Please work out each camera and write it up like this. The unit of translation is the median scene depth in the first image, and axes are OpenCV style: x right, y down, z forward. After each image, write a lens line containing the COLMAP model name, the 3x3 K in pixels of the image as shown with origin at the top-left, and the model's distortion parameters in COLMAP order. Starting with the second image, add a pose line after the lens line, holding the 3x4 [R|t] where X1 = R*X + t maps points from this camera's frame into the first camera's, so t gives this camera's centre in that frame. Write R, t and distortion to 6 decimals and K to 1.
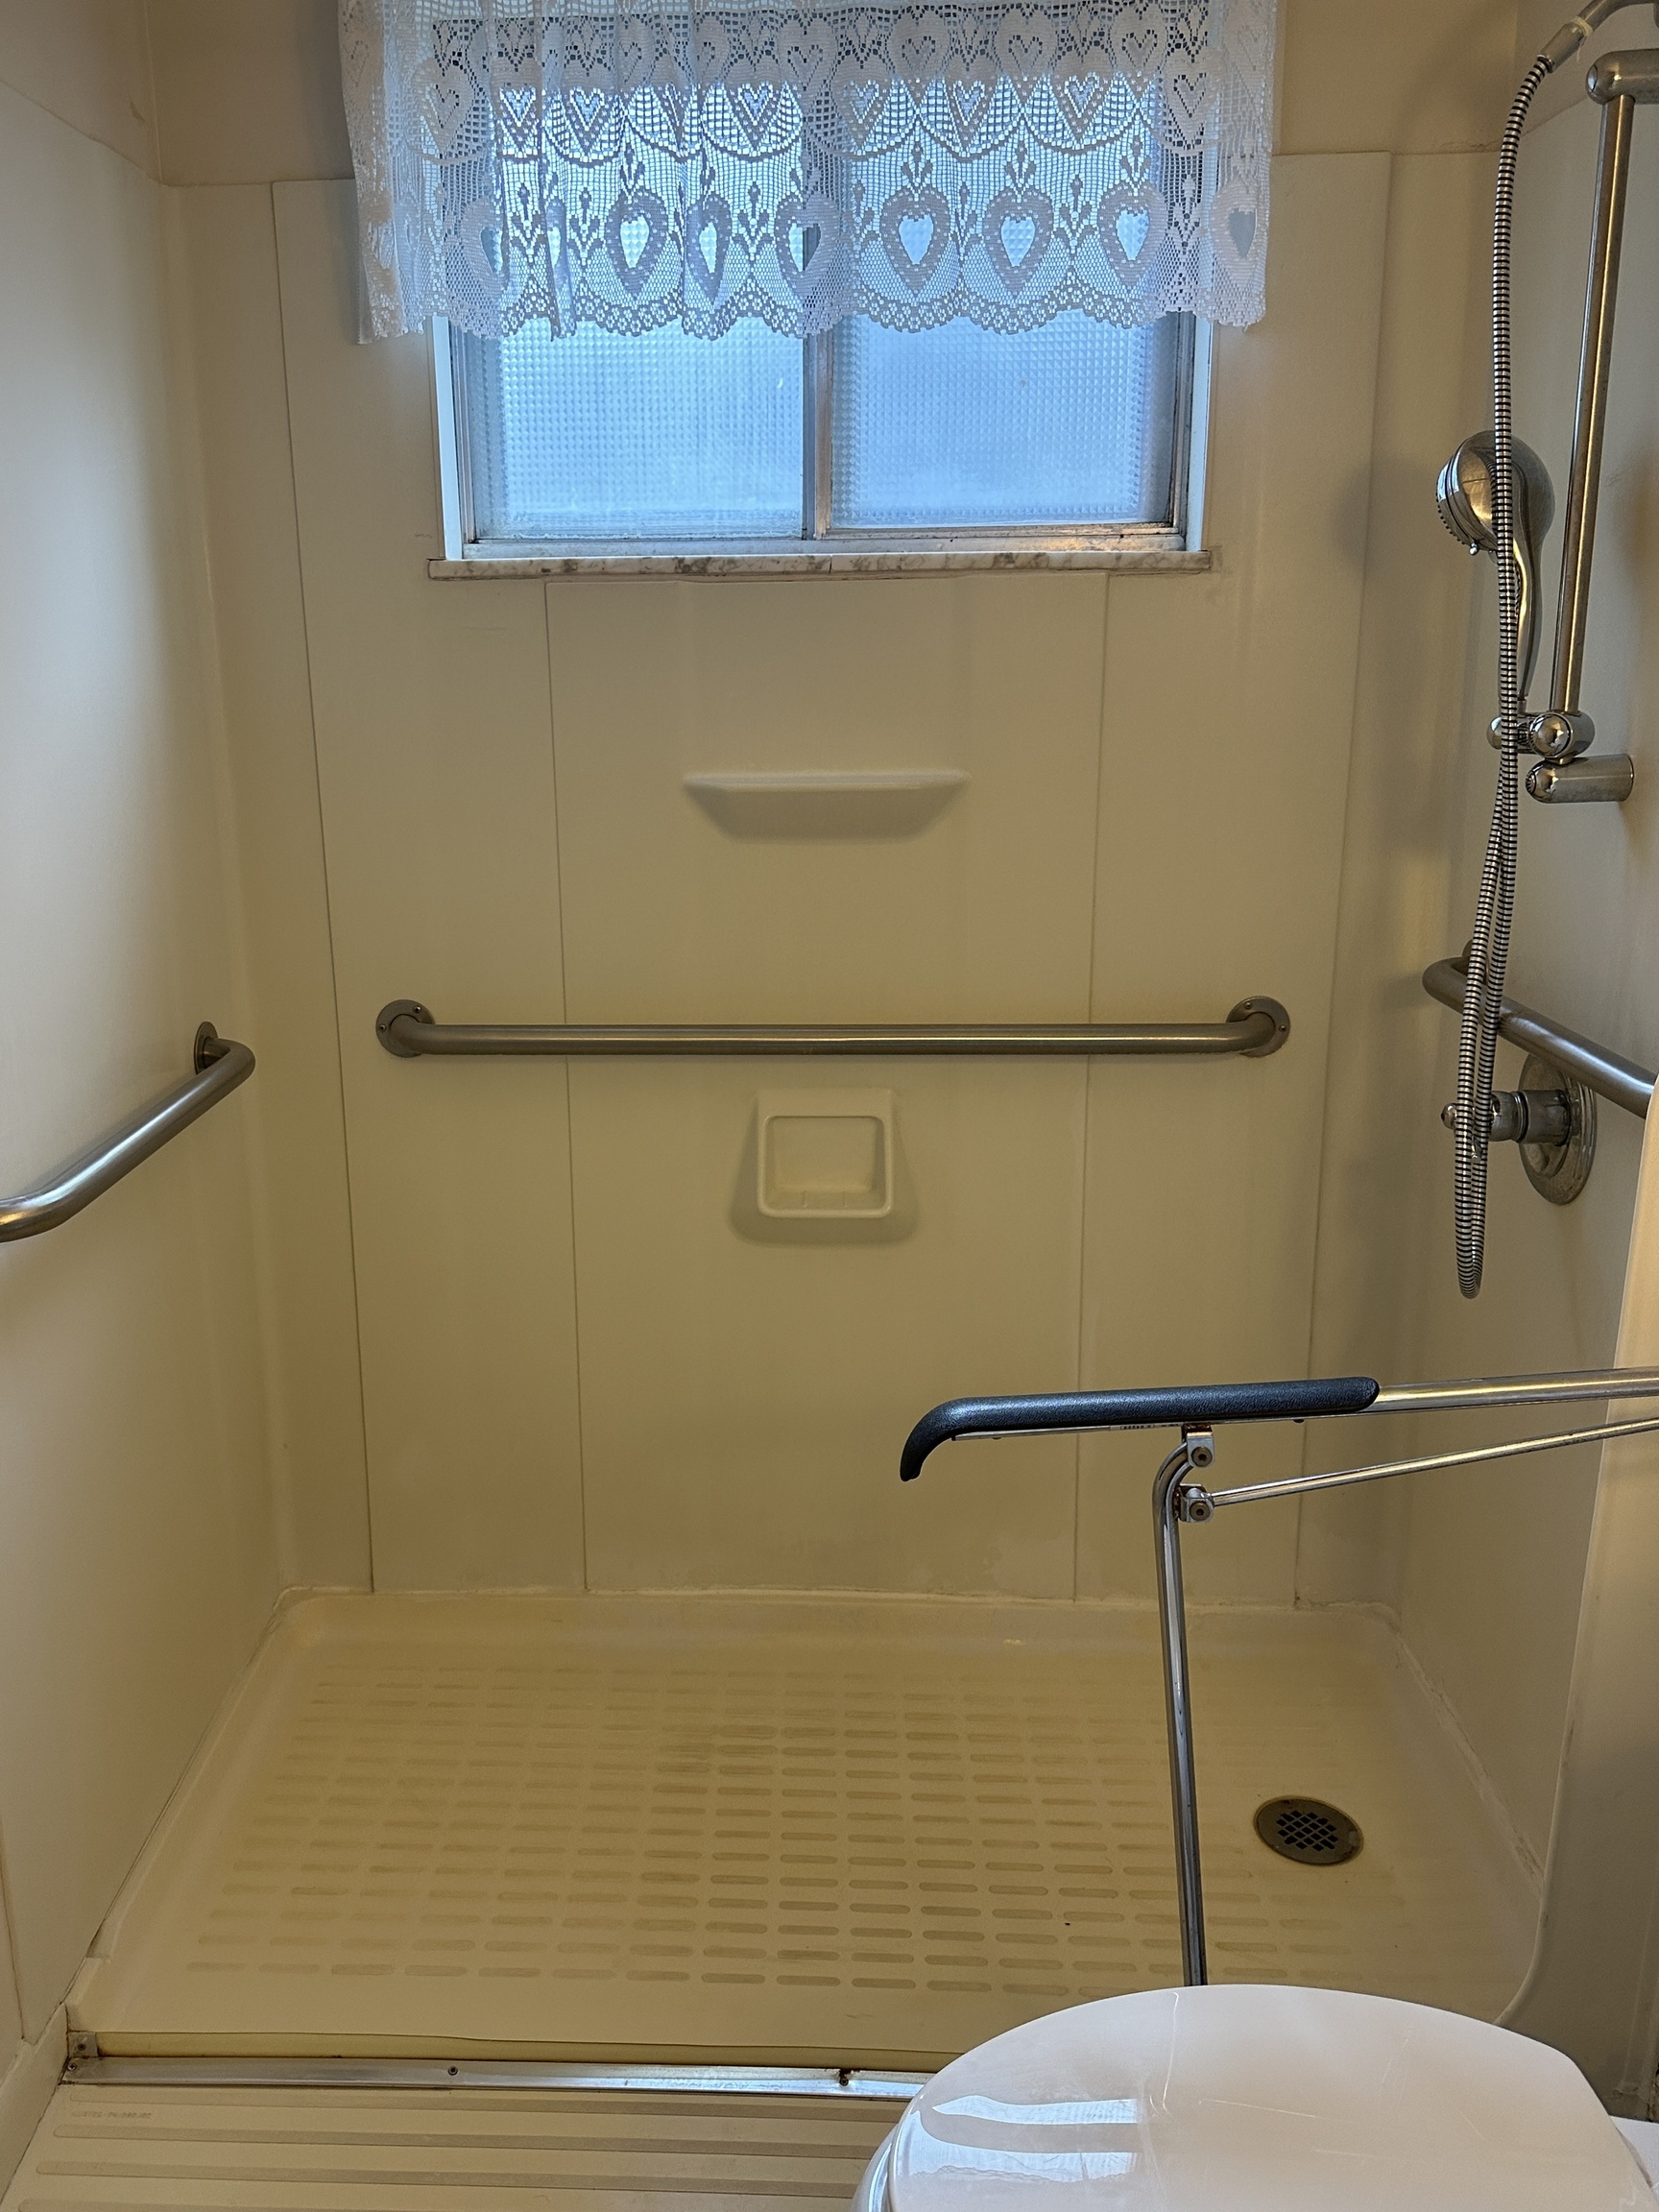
lens RADIAL K [[1824.7, 0, 687.5], [0, 1824.7, 1100.9], [0, 0, 1]] dist [0.078119, -0.112149]
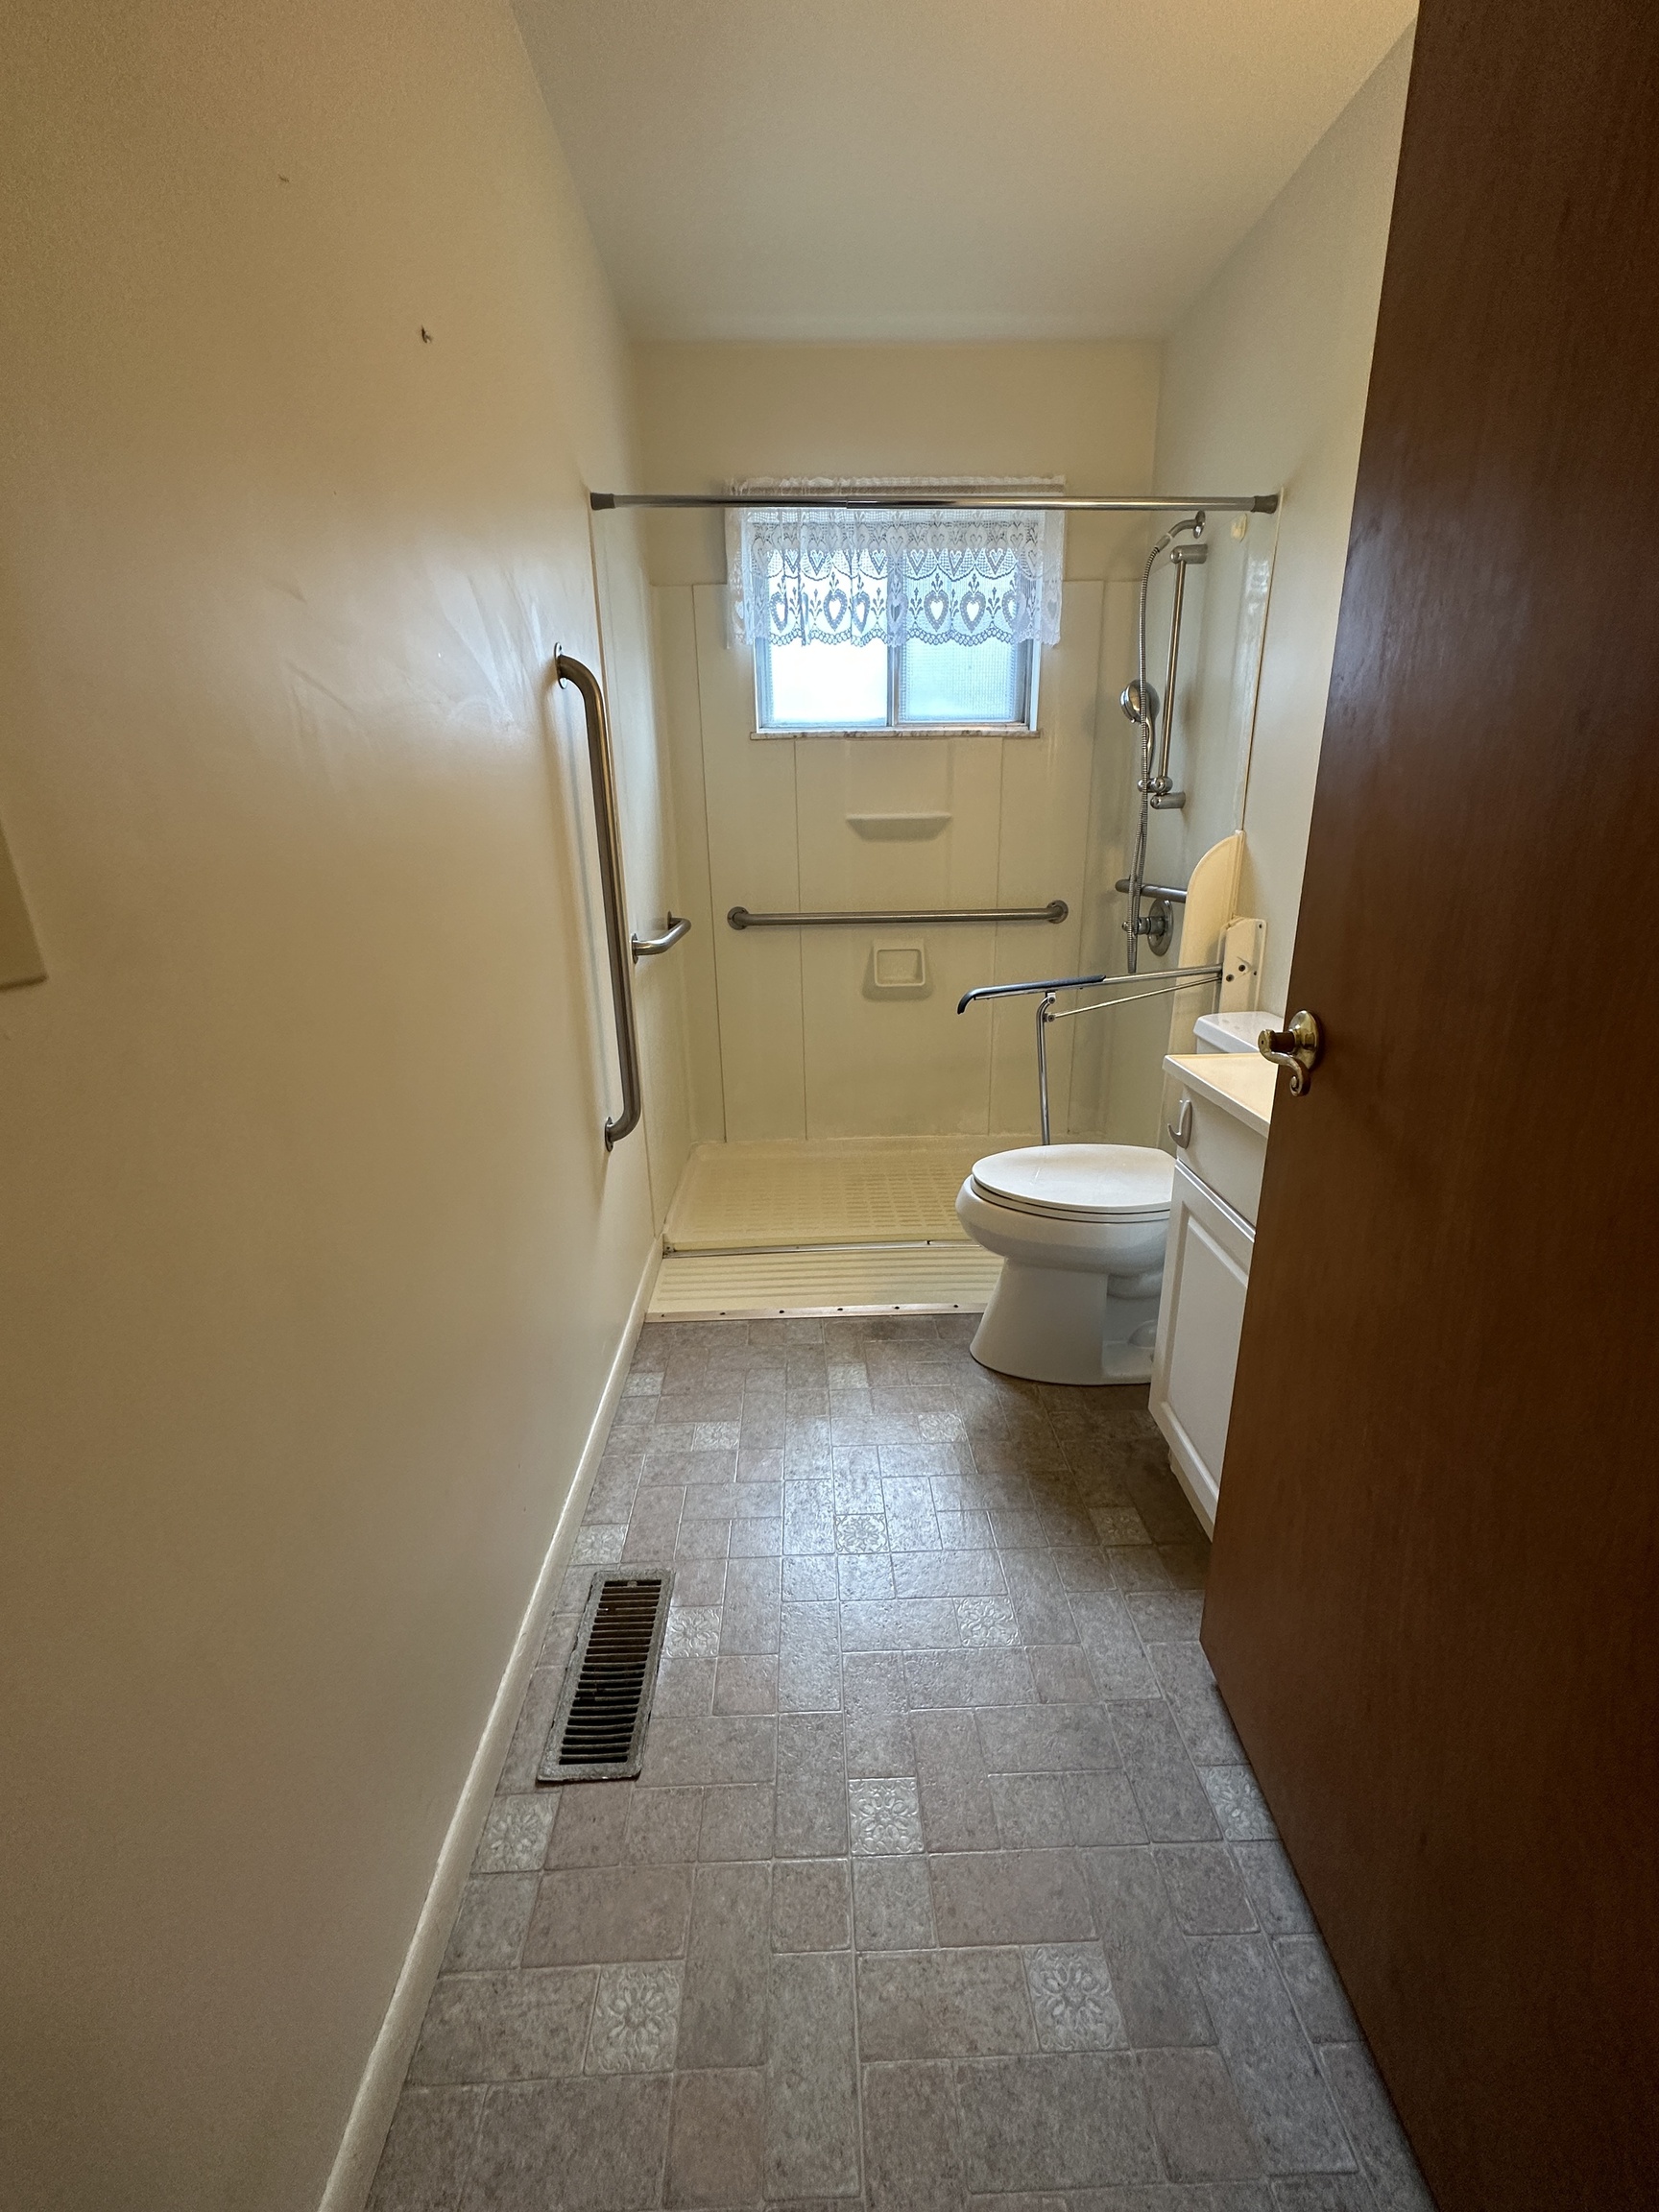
lens RADIAL K [[881.0, 0, 826.6], [0, 881.0, 1112.1], [0, 0, 1]] dist [0.000102, -0.000225]
pose [[0.997087, -0.026360, 0.071577, -0.151516], [0.021099, 0.997088, 0.073289, 0.177432], [-0.073300, -0.071565, 0.994739, -0.342881]]
